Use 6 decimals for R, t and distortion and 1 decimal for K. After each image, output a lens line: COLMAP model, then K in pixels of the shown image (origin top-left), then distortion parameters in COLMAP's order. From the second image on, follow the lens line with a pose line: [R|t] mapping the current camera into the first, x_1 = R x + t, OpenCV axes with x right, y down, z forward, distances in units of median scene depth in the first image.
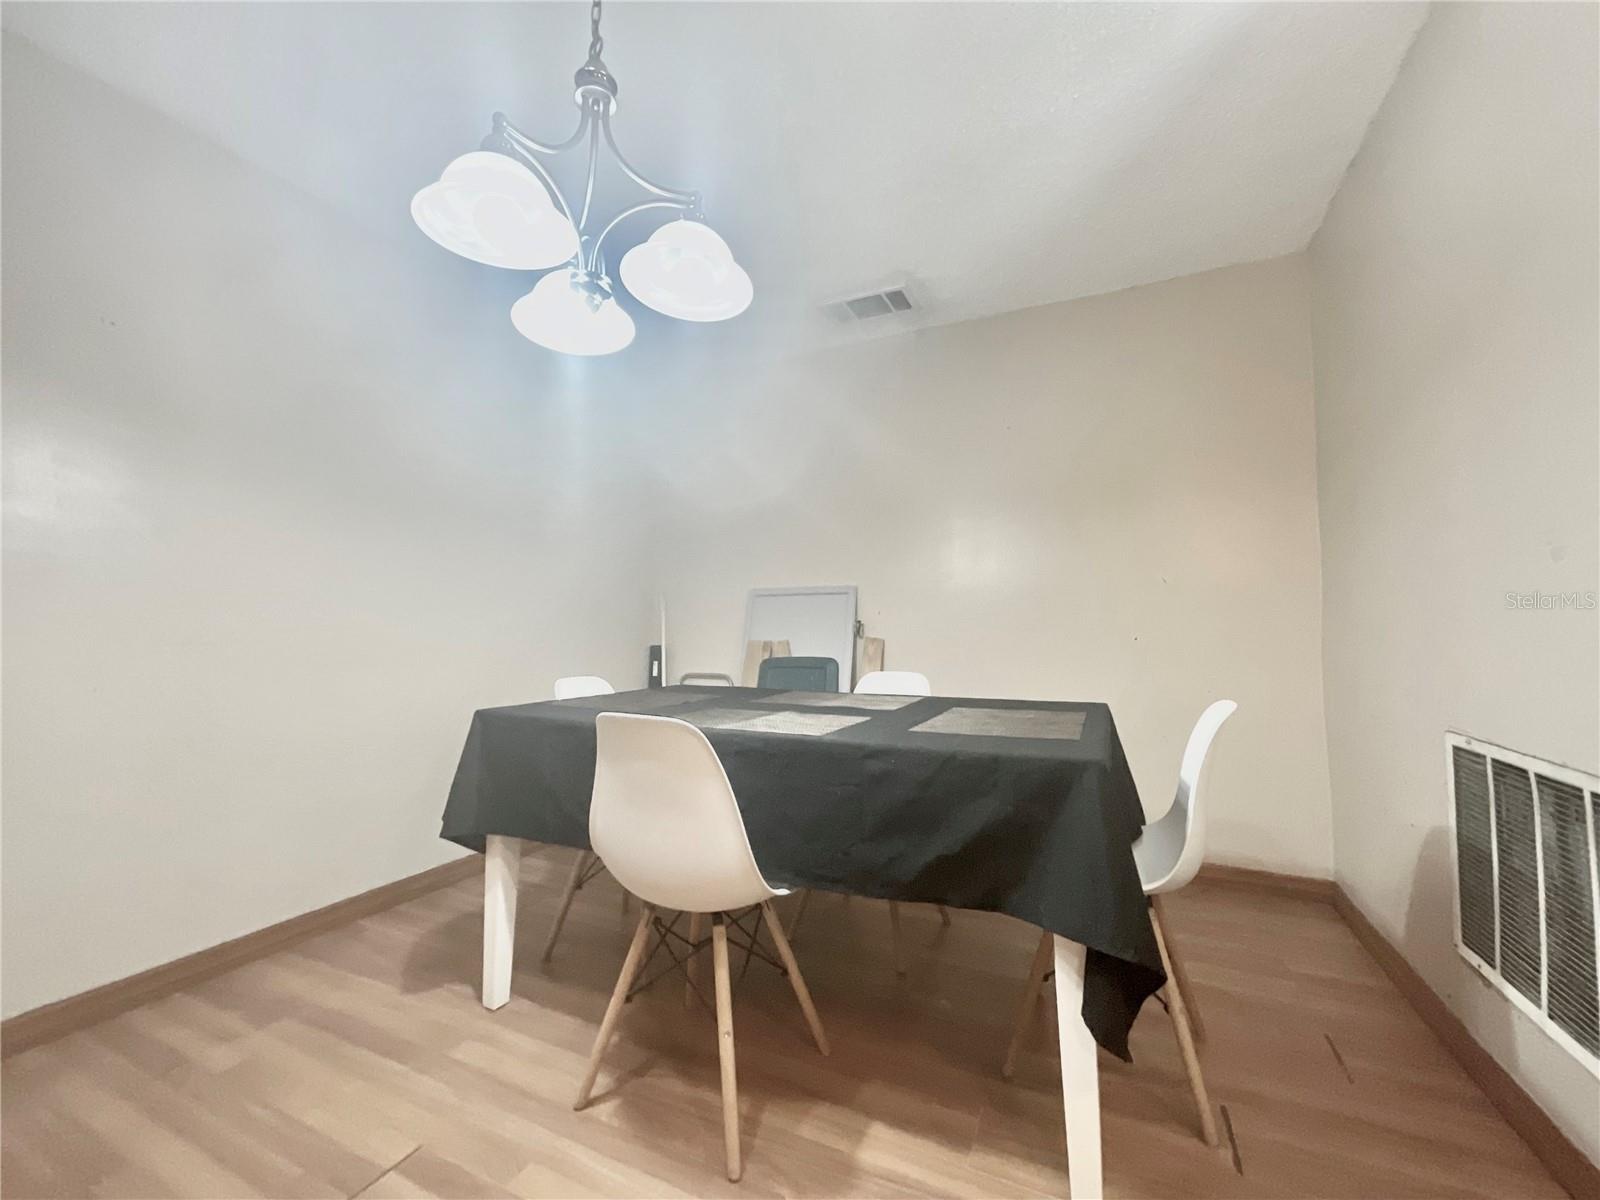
lens RADIAL K [[639.6, 0, 803.6], [0, 639.6, 605.9], [0, 0, 1]] dist [0.001056, -0.000186]
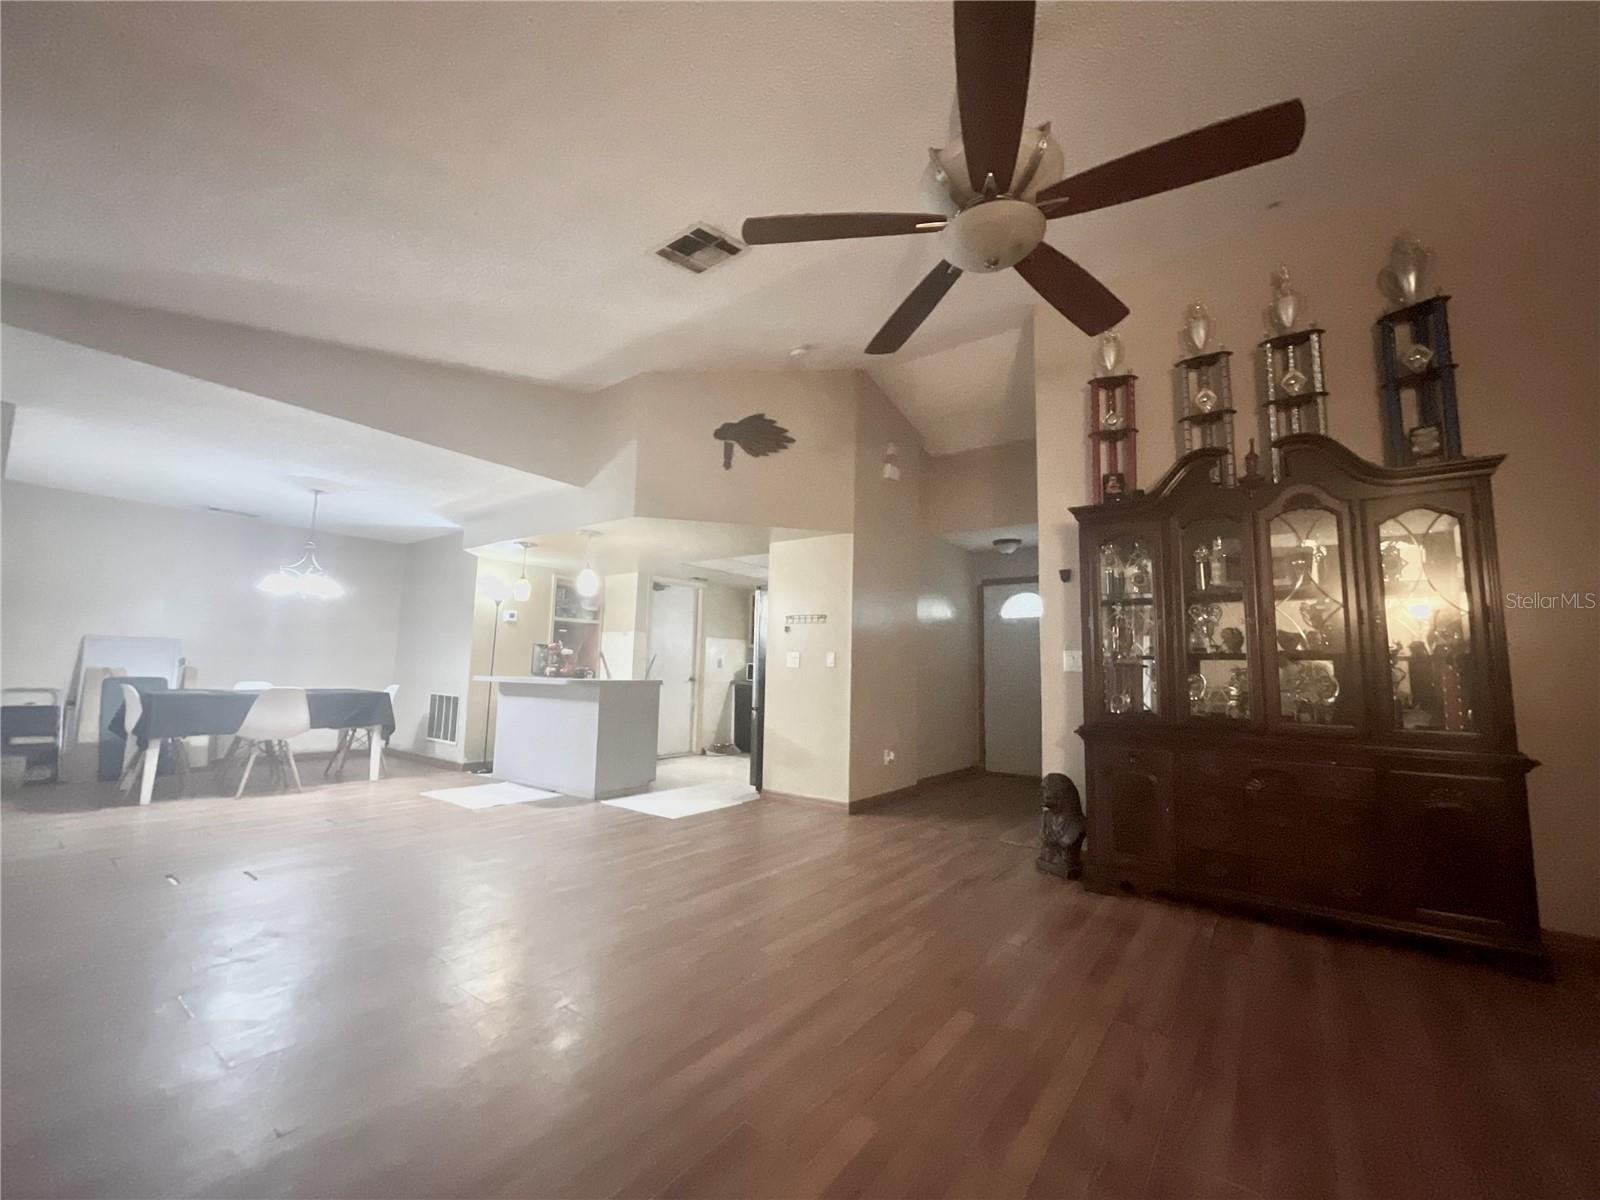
lens RADIAL K [[639.6, 0, 795.2], [0, 639.6, 596.6], [0, 0, 1]] dist [0.001056, -0.000186]
pose [[0.202433, 0.112626, 0.972798, -1.419916], [-0.059489, 0.992944, -0.102579, -0.070769], [-0.977487, -0.037106, 0.207705, -1.170288]]
